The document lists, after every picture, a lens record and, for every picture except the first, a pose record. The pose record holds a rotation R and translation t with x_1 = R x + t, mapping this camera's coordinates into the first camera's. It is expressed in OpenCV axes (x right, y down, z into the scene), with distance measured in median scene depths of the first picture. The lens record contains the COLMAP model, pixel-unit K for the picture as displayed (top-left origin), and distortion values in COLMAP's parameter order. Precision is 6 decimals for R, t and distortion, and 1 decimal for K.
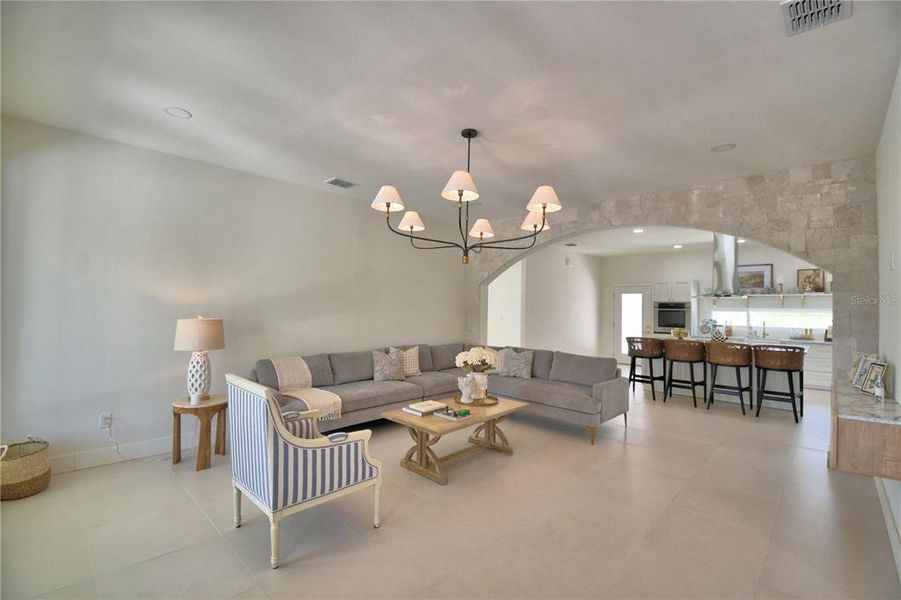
lens RADIAL K [[410.0, 0, 443.4], [0, 410.0, 300.8], [0, 0, 1]] dist [0.026947, -0.027698]
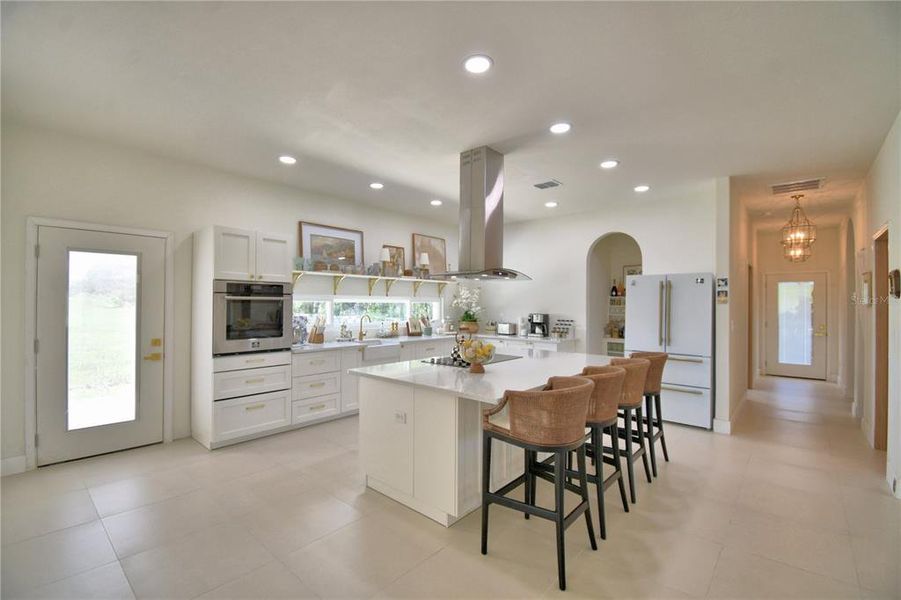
lens RADIAL K [[393.7, 0, 448.7], [0, 393.7, 301.2], [0, 0, 1]] dist [0.025953, -0.029487]
pose [[-0.043452, -0.007731, 0.999026, 0.124357], [-0.016434, 0.999840, 0.007023, 0.018505], [-0.998920, -0.016113, -0.043572, 0.834532]]
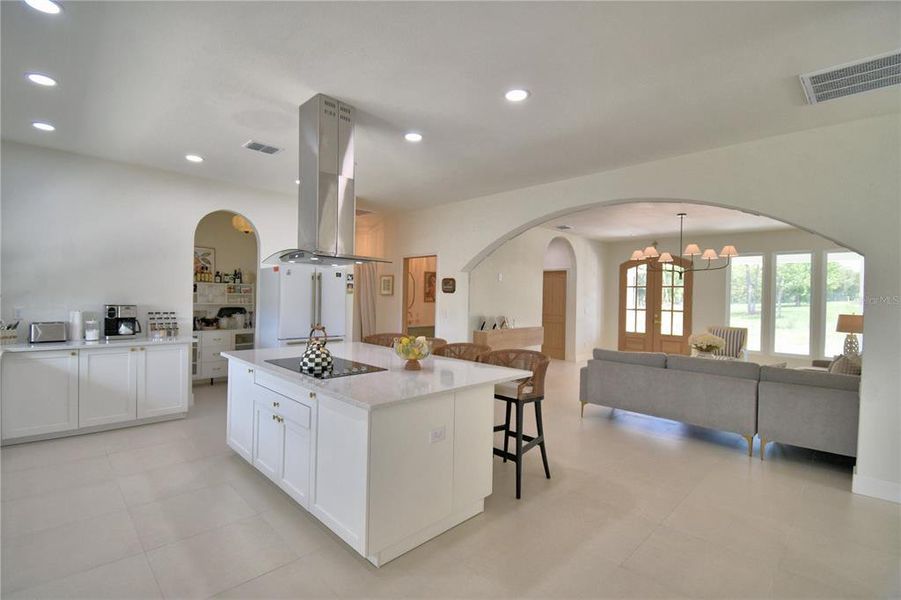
lens RADIAL K [[410.0, 0, 443.4], [0, 410.0, 300.8], [0, 0, 1]] dist [0.026947, -0.027698]
pose [[-0.999022, -0.035493, 0.026377, 0.427499], [-0.035434, 0.999368, 0.002706, 0.023823], [-0.026456, 0.001769, -0.999648, 1.126321]]
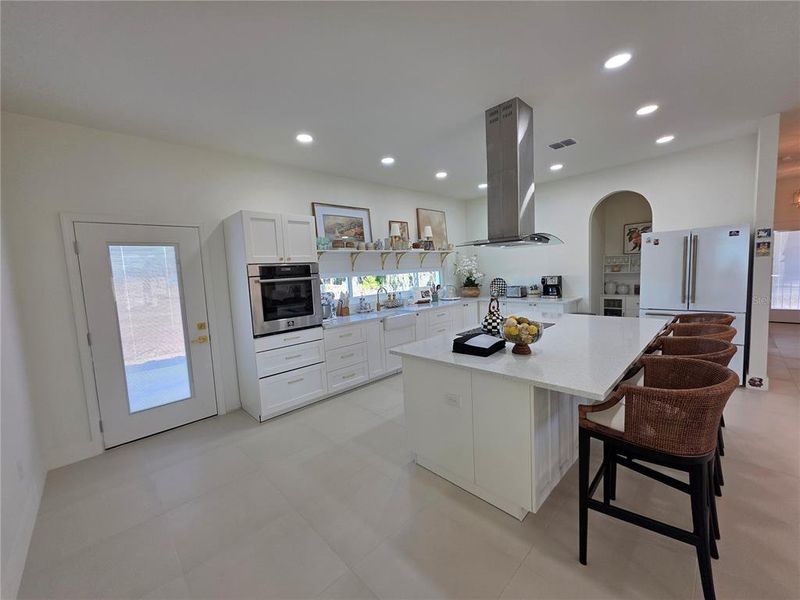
lens RADIAL K [[323.3, 0, 400.0], [0, 323.3, 300.0], [0, 0, 1]] dist [-0.000901, 0.000089]
pose [[0.036175, -0.106580, 0.993646, 0.202889], [0.044091, 0.993499, 0.104959, 0.012094], [-0.998372, 0.040014, 0.040639, 0.883637]]
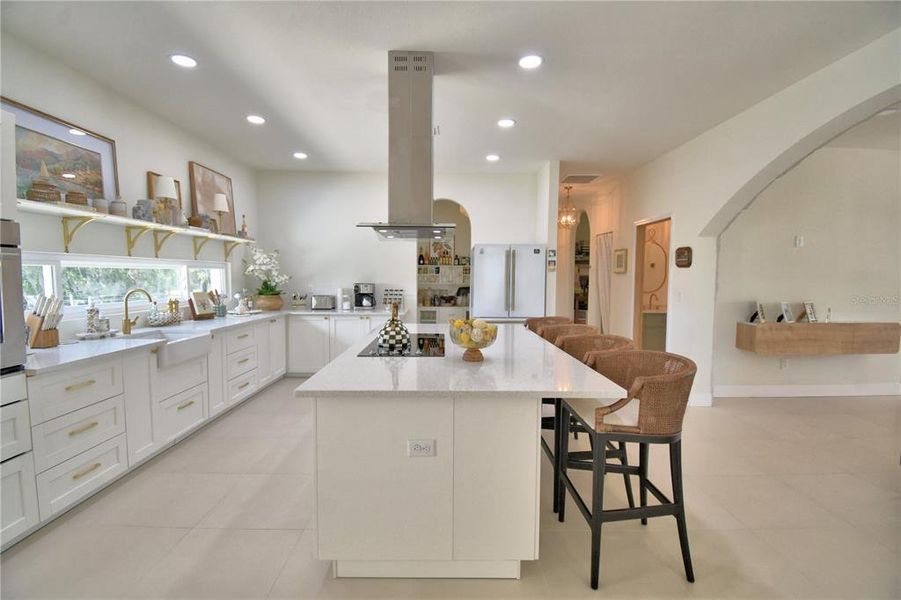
lens RADIAL K [[393.7, 0, 448.7], [0, 393.7, 301.2], [0, 0, 1]] dist [0.025953, -0.029487]
pose [[-0.698072, -0.063751, 0.713184, 0.290604], [-0.021776, 0.997458, 0.067848, 0.026578], [-0.715696, 0.031832, -0.697686, 0.980400]]
